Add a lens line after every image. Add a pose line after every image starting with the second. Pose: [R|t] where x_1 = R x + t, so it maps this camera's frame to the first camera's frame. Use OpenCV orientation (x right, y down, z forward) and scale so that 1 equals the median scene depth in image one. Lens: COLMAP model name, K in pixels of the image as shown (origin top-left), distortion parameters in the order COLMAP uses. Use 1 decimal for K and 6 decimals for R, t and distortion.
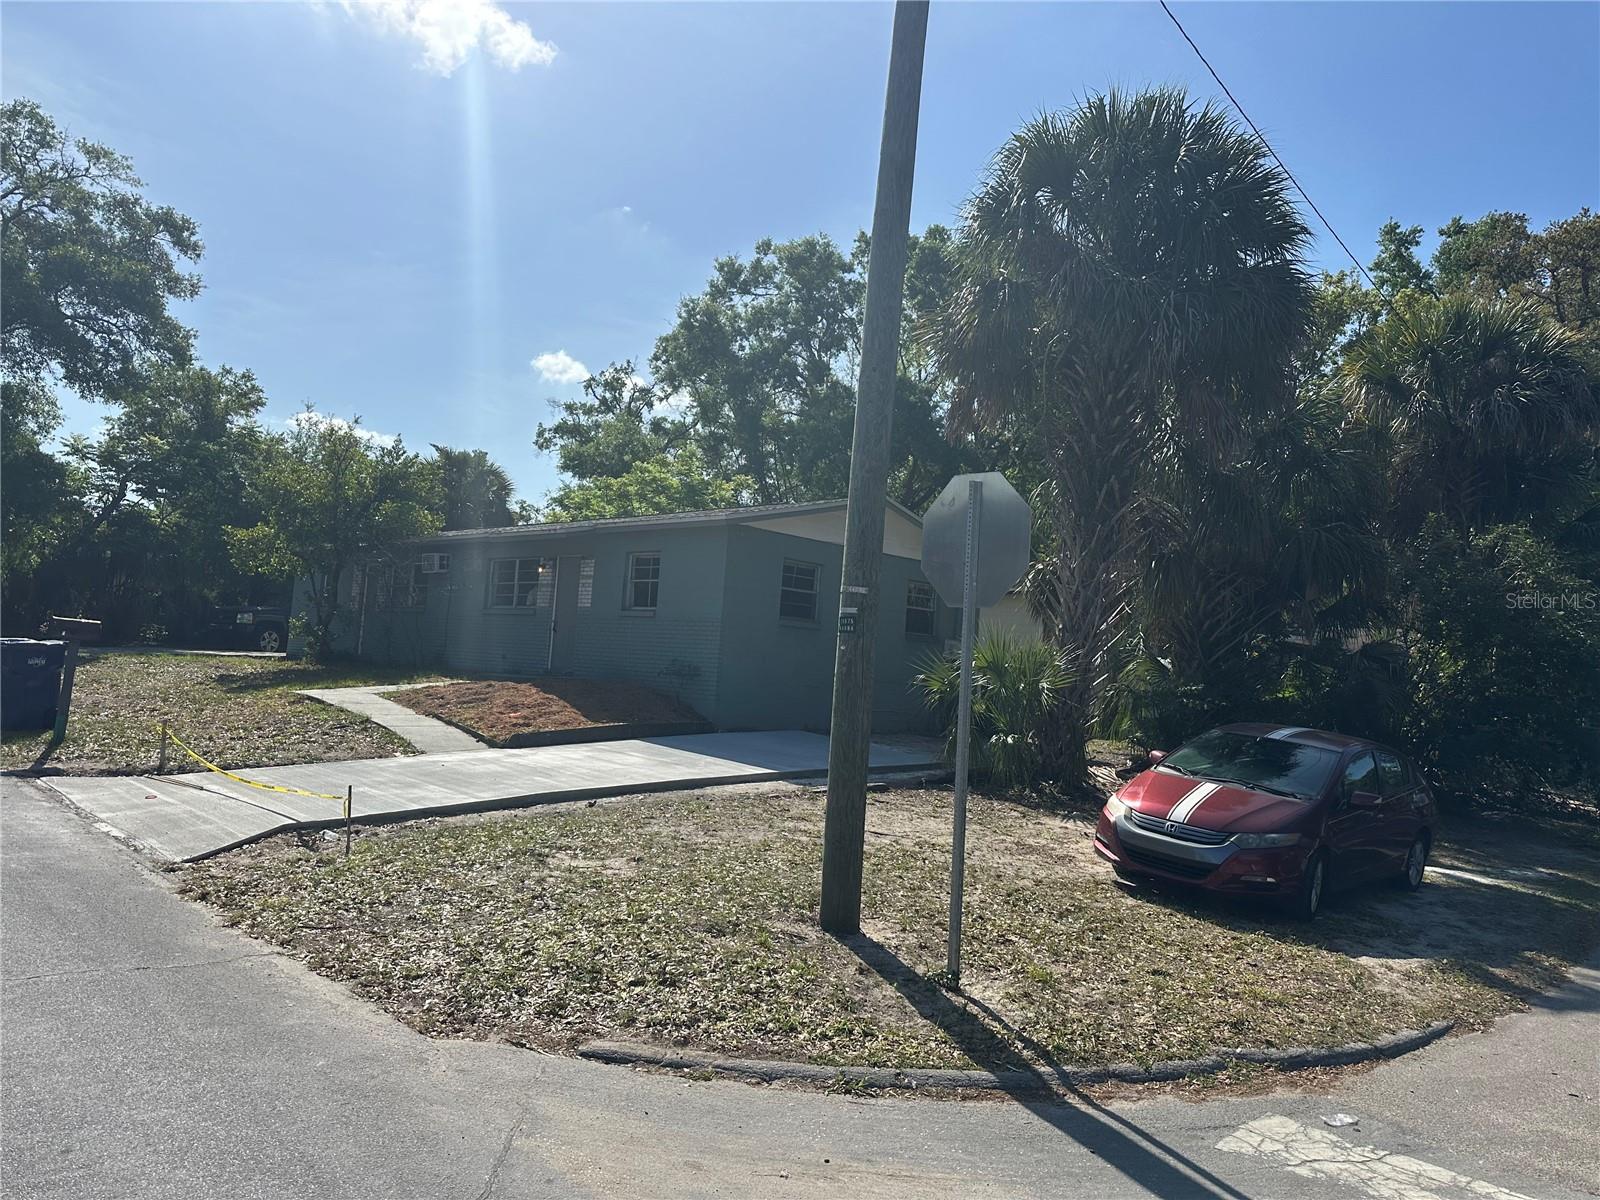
lens RADIAL K [[1125.2, 0, 799.9], [0, 1125.2, 579.3], [0, 0, 1]] dist [0.061421, -0.065026]
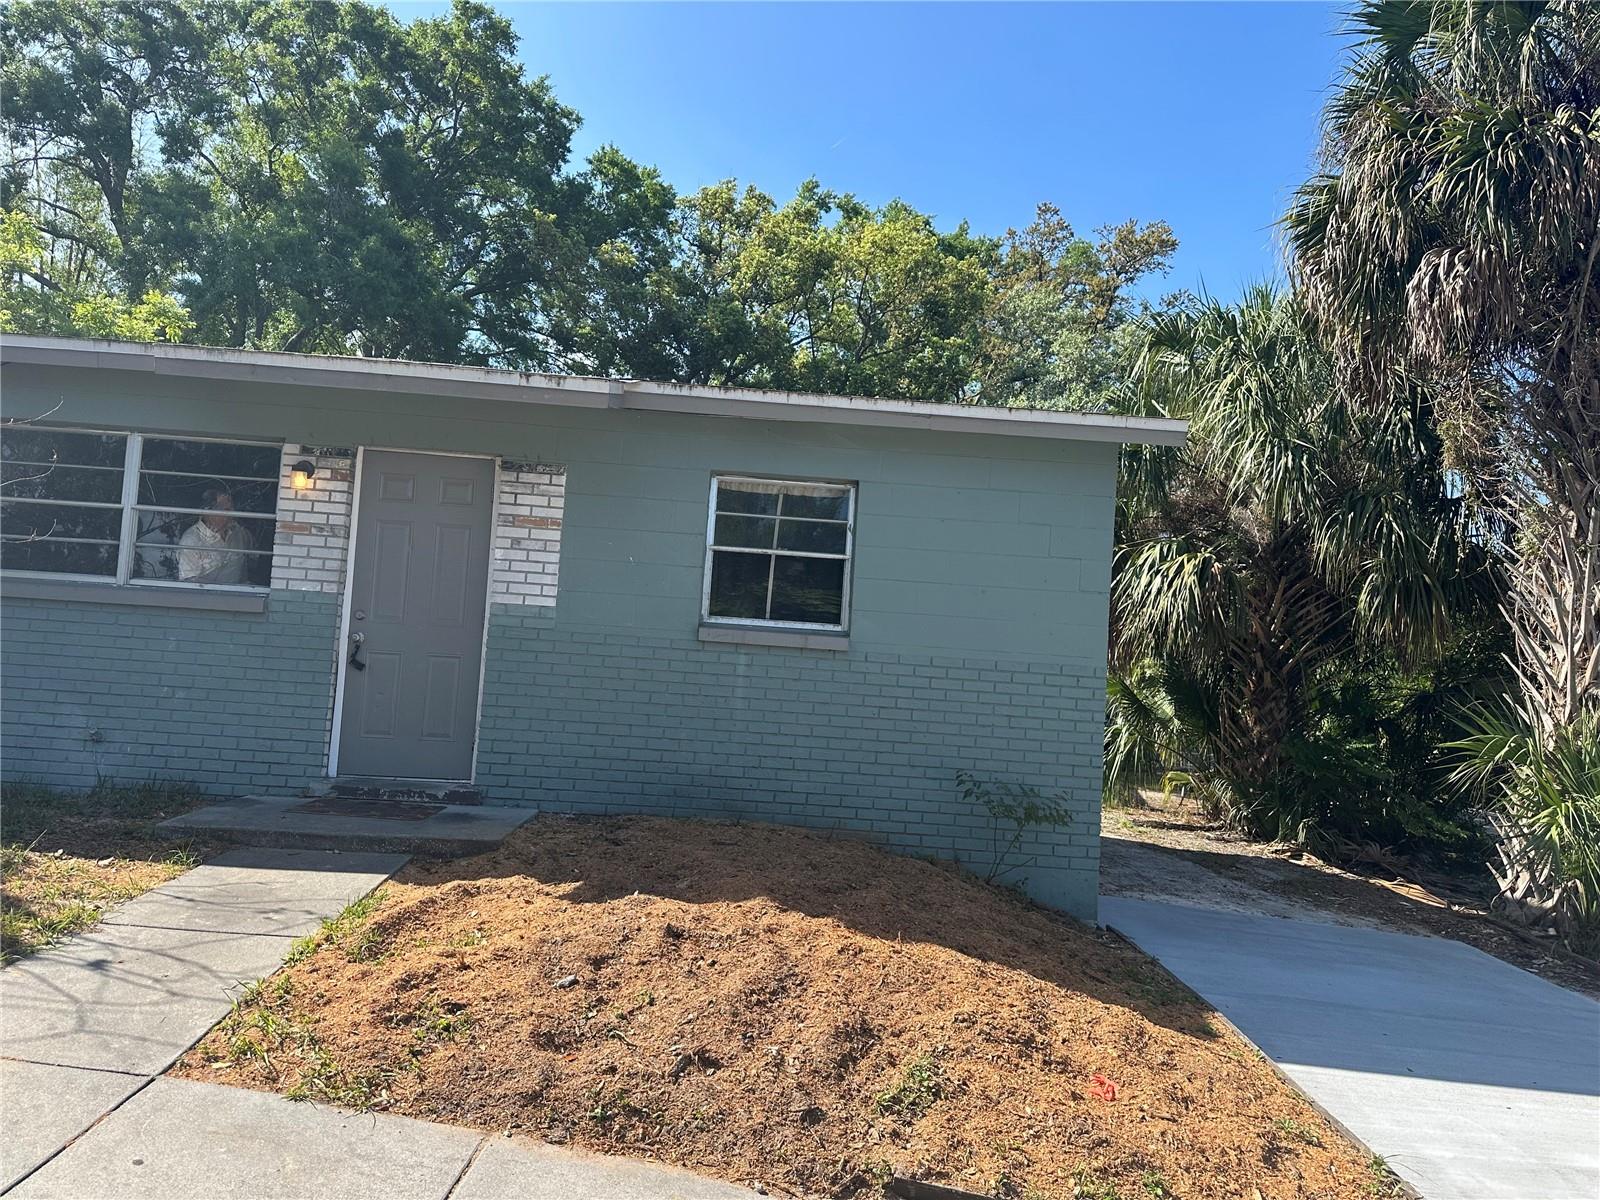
lens RADIAL K [[1125.2, 0, 806.4], [0, 1125.2, 593.6], [0, 0, 1]] dist [0.061421, -0.065026]
pose [[0.681444, 0.026681, 0.731384, -0.217822], [-0.081211, 0.995920, 0.039335, -0.000496], [-0.727351, -0.086201, 0.680830, 0.382391]]
